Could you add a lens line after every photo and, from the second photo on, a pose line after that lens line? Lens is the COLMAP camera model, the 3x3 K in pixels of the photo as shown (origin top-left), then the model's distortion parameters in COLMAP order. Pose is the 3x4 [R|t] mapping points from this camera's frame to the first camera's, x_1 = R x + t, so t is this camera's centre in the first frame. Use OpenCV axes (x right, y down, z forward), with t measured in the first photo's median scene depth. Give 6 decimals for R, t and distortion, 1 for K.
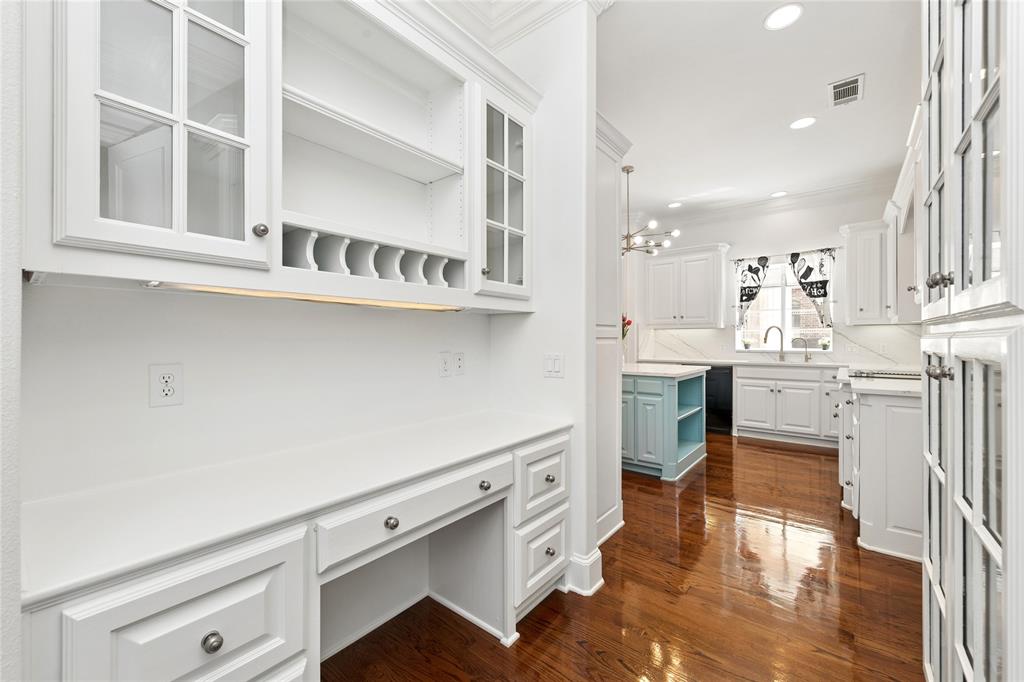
lens RADIAL K [[412.1, 0, 512.5], [0, 412.1, 337.4], [0, 0, 1]] dist [0.000321, 0.000048]
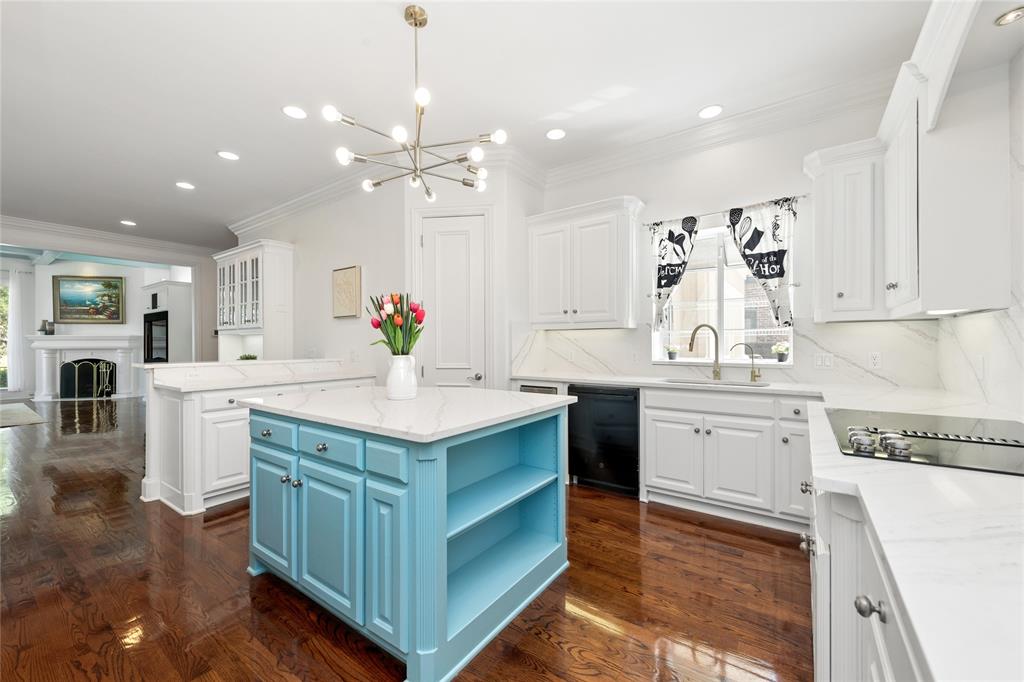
lens RADIAL K [[412.1, 0, 510.9], [0, 412.1, 342.1], [0, 0, 1]] dist [0.000321, 0.000048]
pose [[0.997913, -0.001018, 0.064564, 0.302878], [0.001078, 0.999999, -0.000902, -0.000133], [-0.064563, 0.000969, 0.997913, 0.395570]]
